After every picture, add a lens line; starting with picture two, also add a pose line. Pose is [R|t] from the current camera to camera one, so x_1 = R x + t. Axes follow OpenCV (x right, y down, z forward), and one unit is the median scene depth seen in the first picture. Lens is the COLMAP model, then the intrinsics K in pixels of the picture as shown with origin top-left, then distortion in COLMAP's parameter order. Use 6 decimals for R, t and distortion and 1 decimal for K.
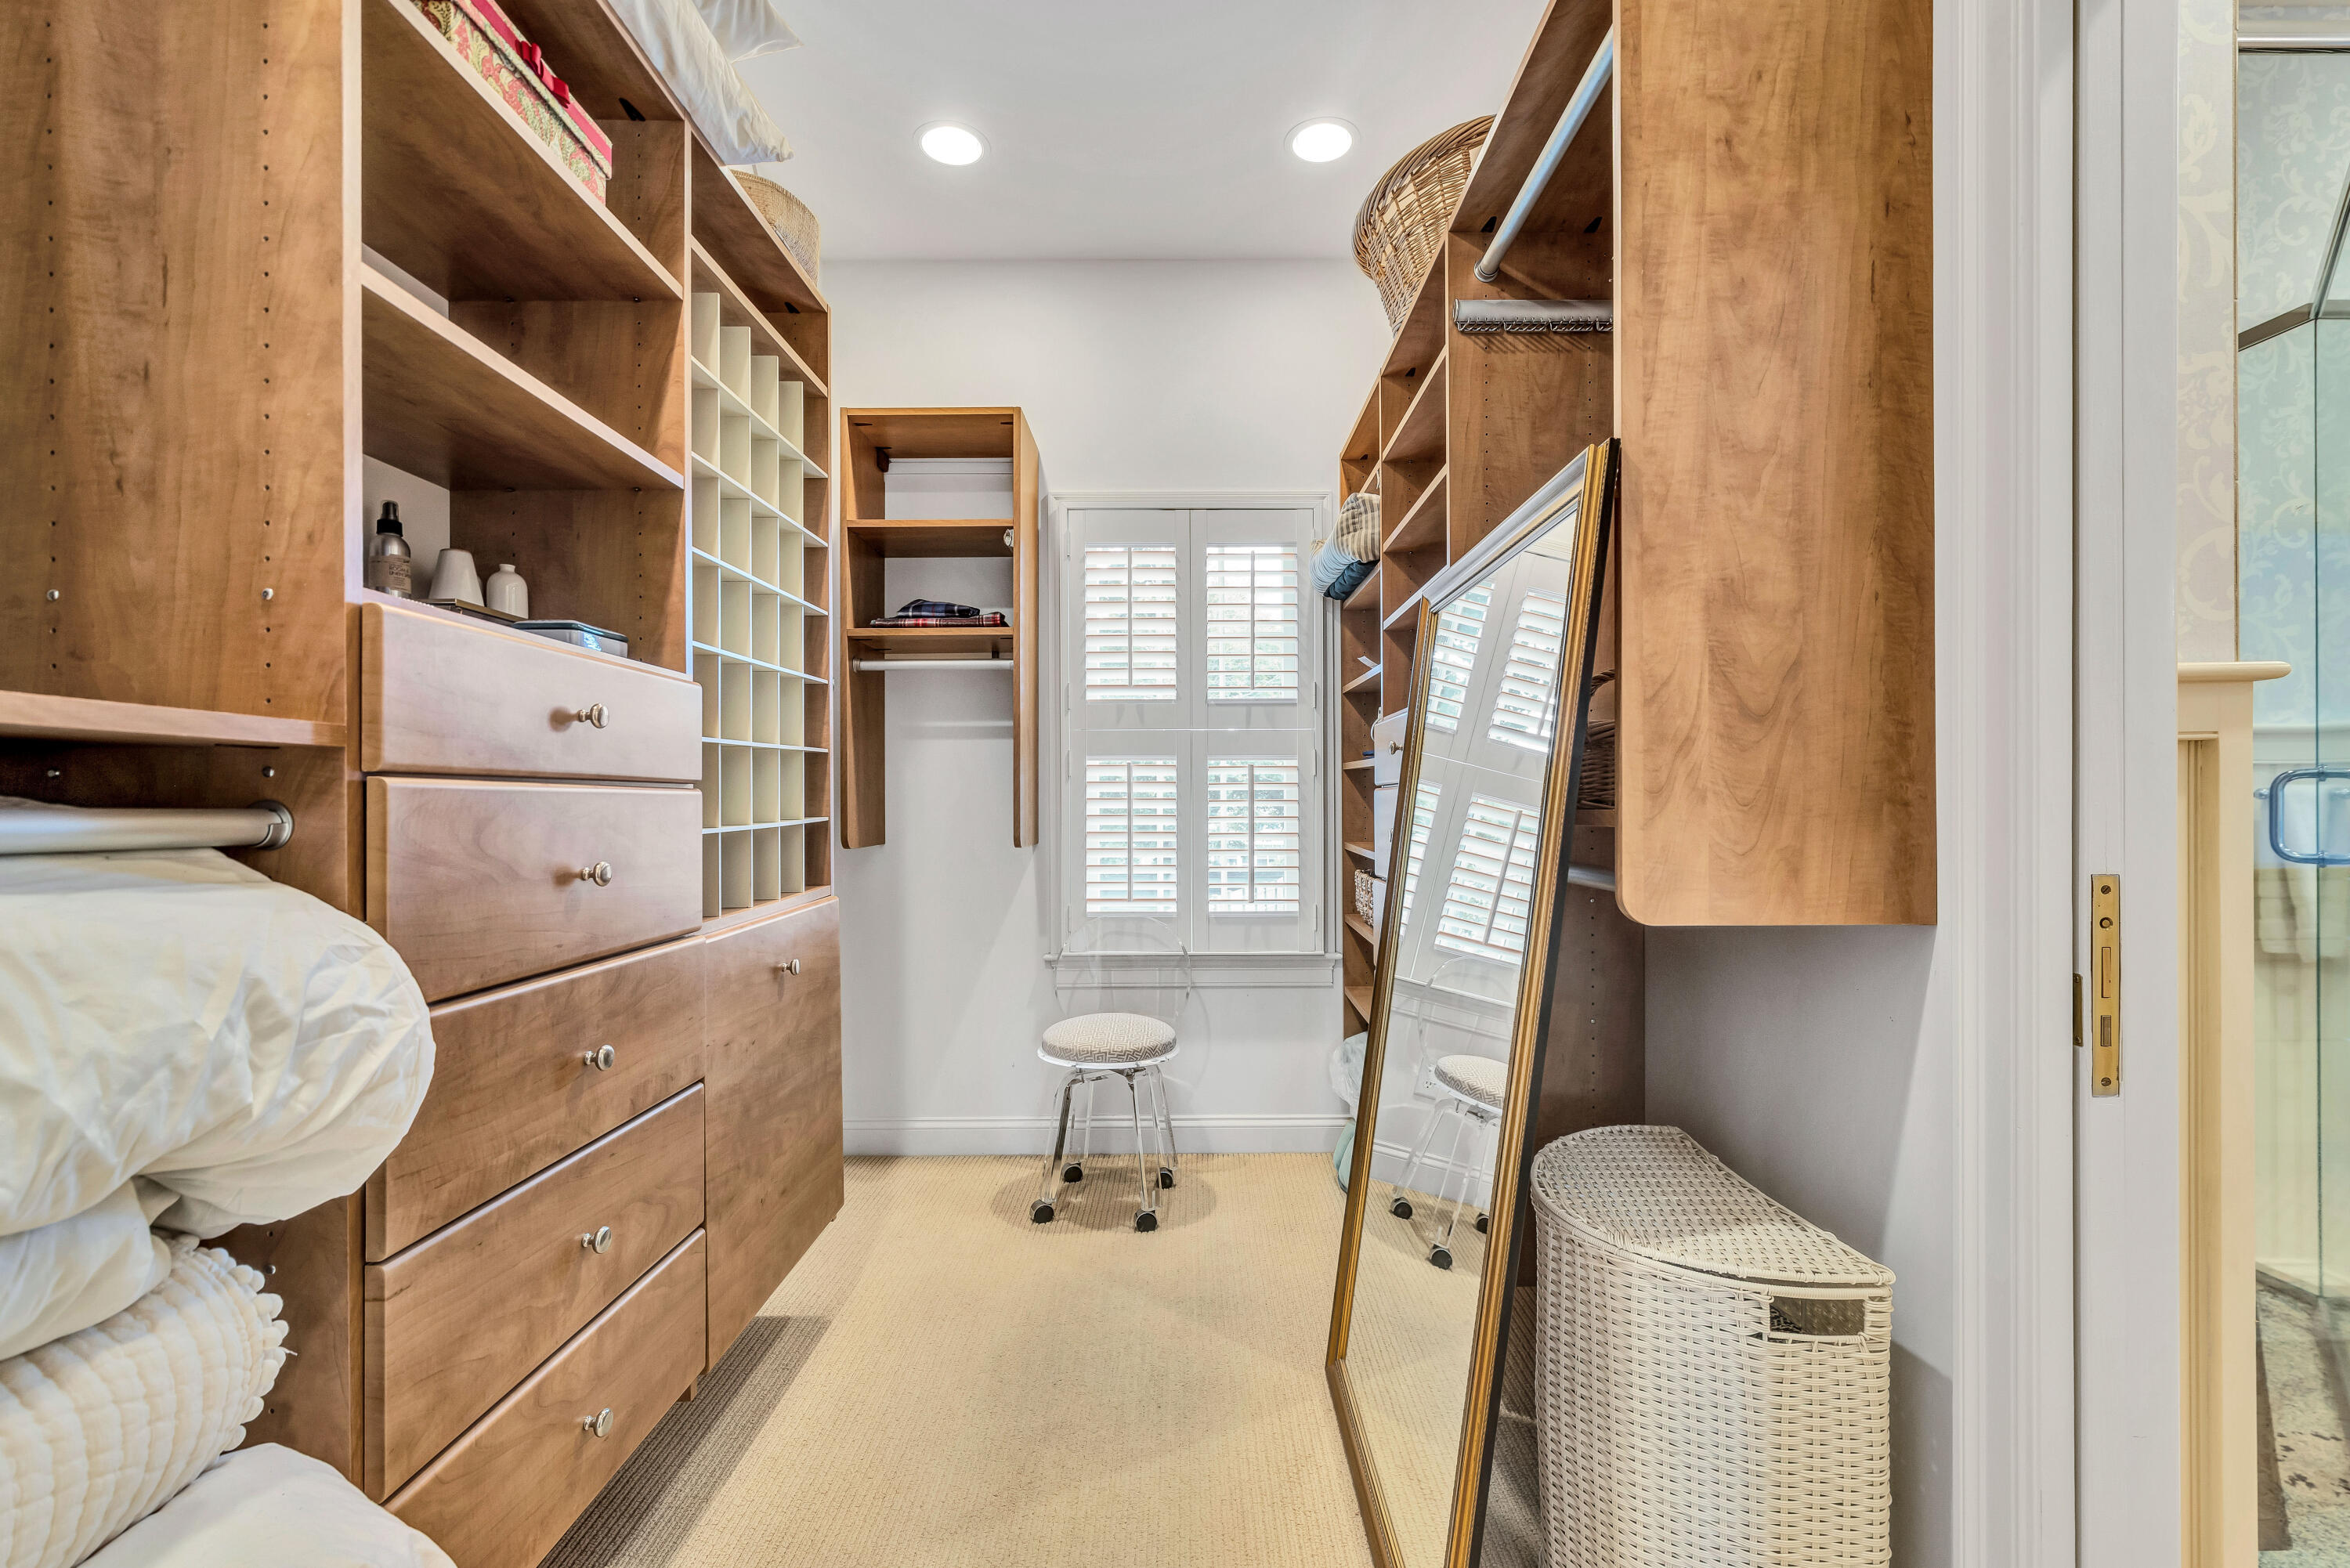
lens RADIAL K [[1023.3, 0, 1185.0], [0, 1023.3, 794.6], [0, 0, 1]] dist [0.002374, 0.001571]
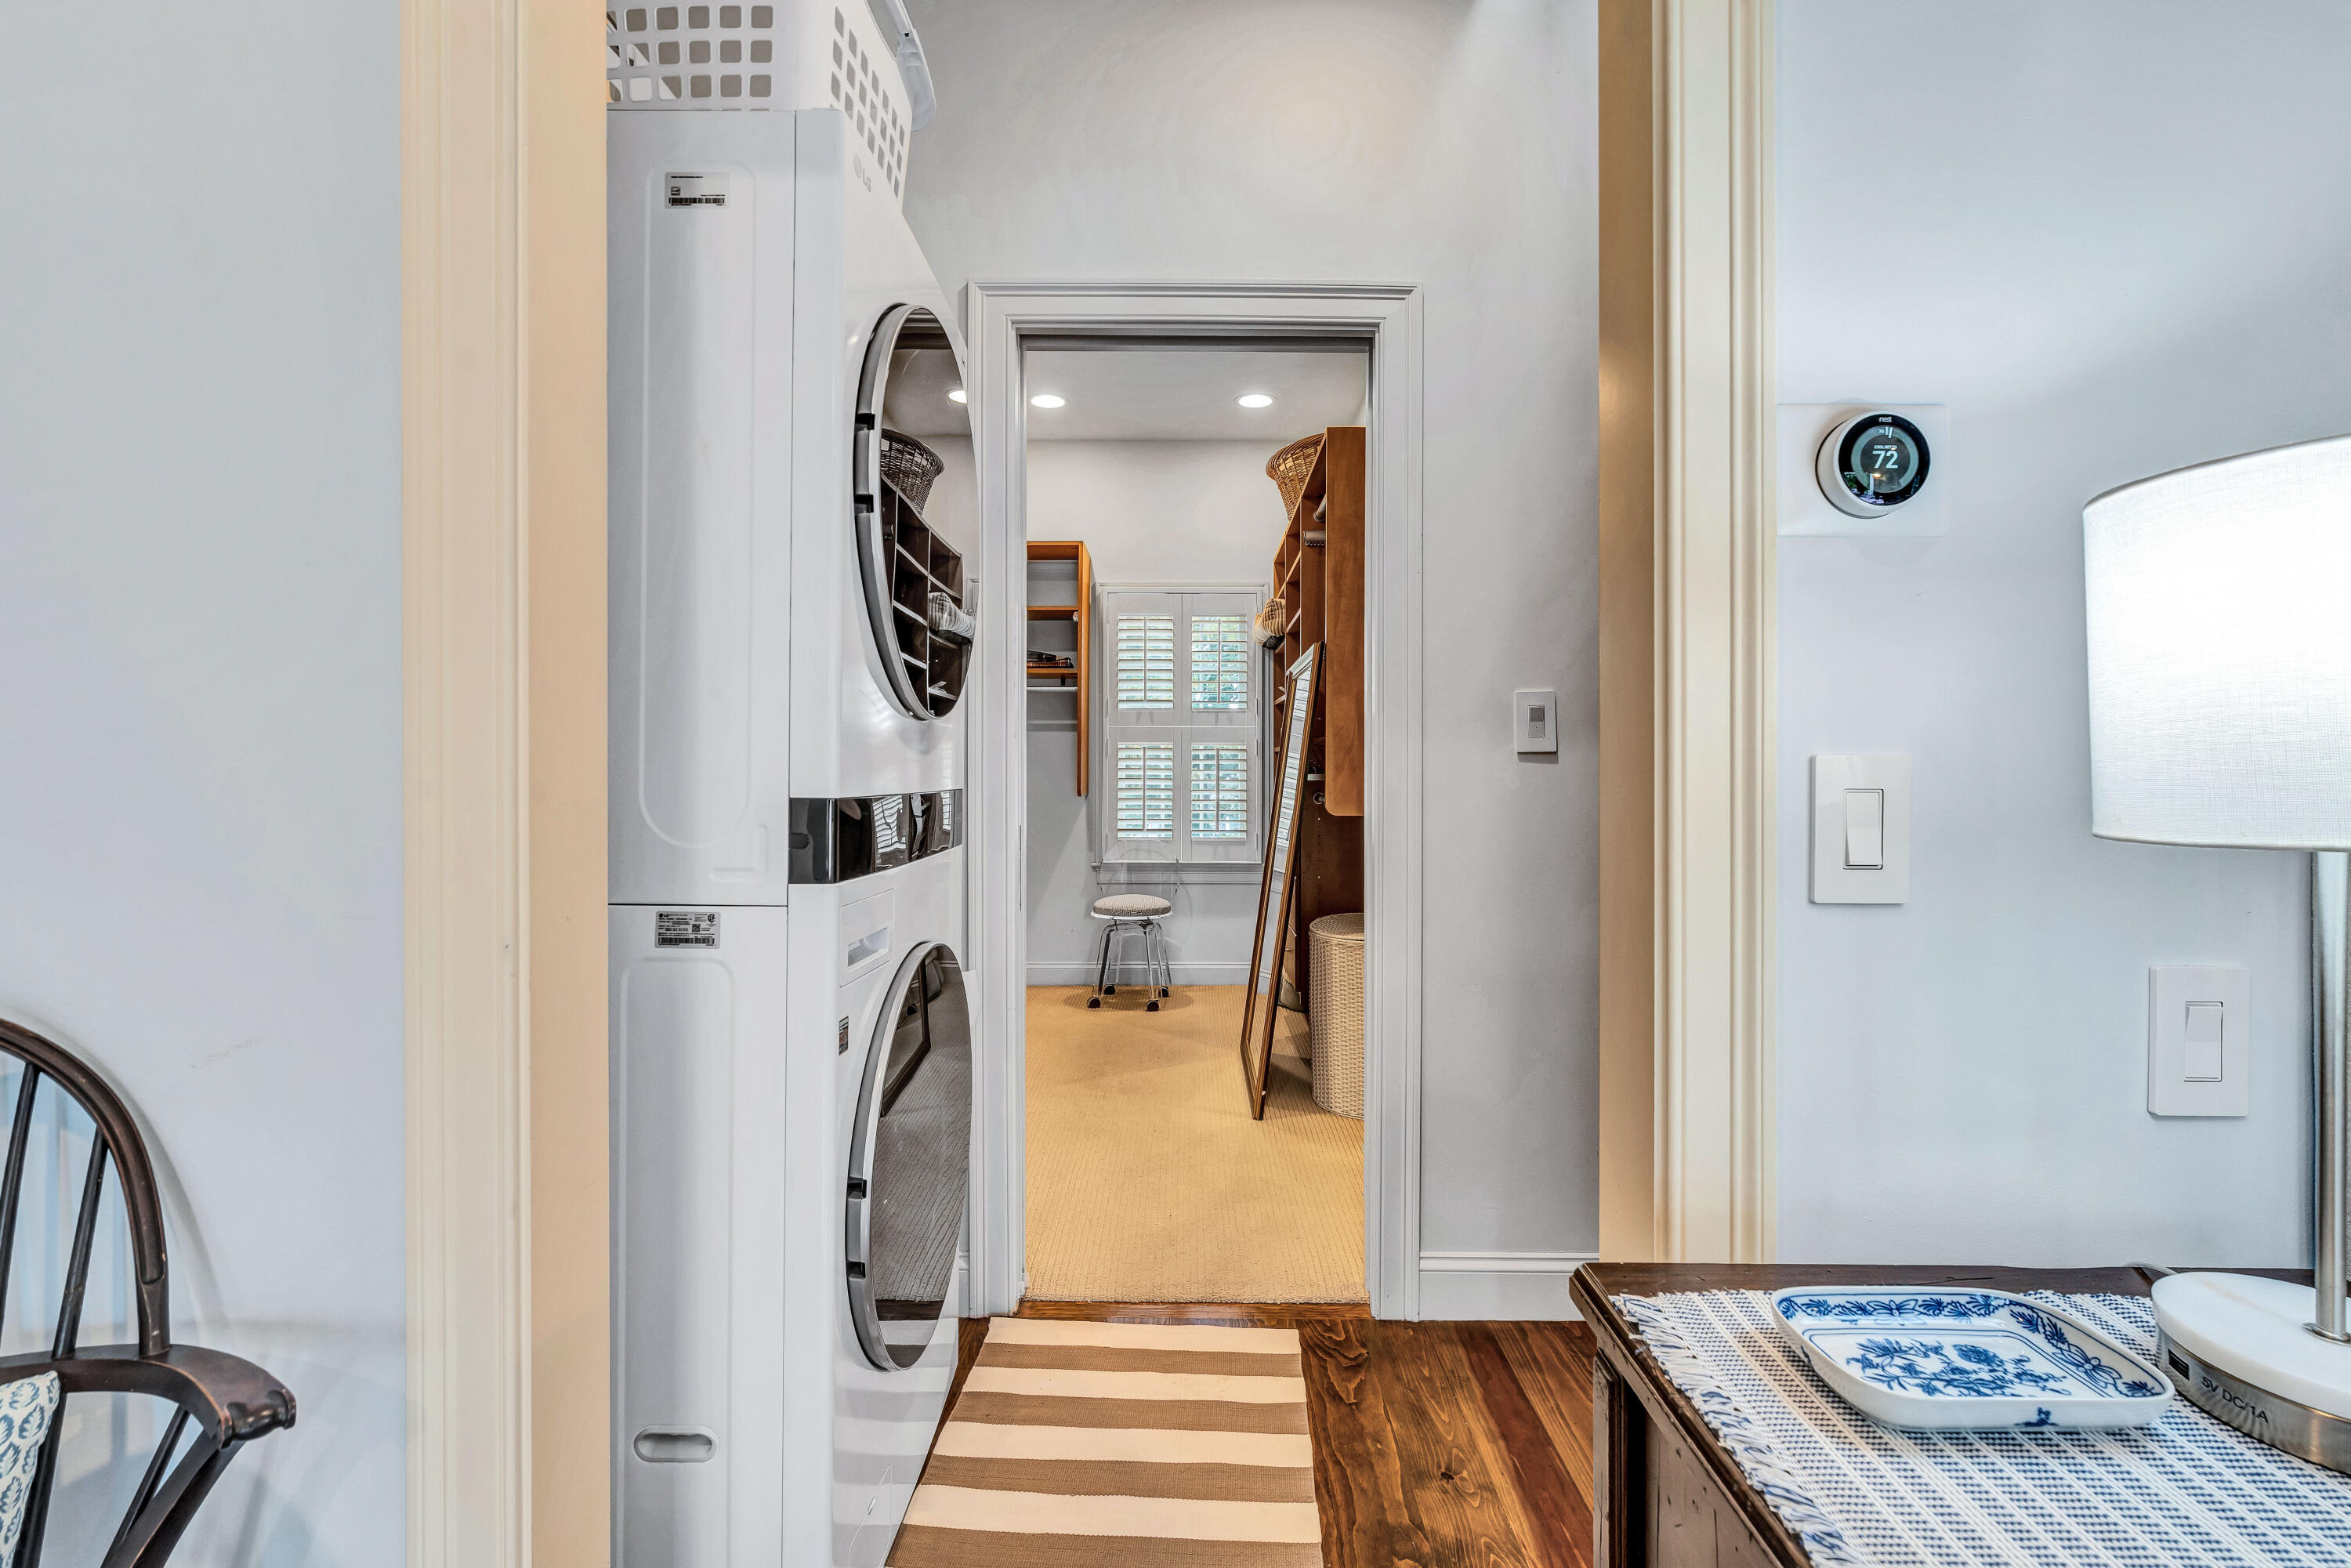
lens RADIAL K [[1023.7, 0, 1172.1], [0, 1023.7, 771.4], [0, 0, 1]] dist [0.002374, 0.001571]
pose [[0.999744, 0.007064, -0.021476, 0.026682], [-0.006892, 0.999944, 0.008039, -0.005219], [0.021532, -0.007889, 0.999737, -0.658119]]
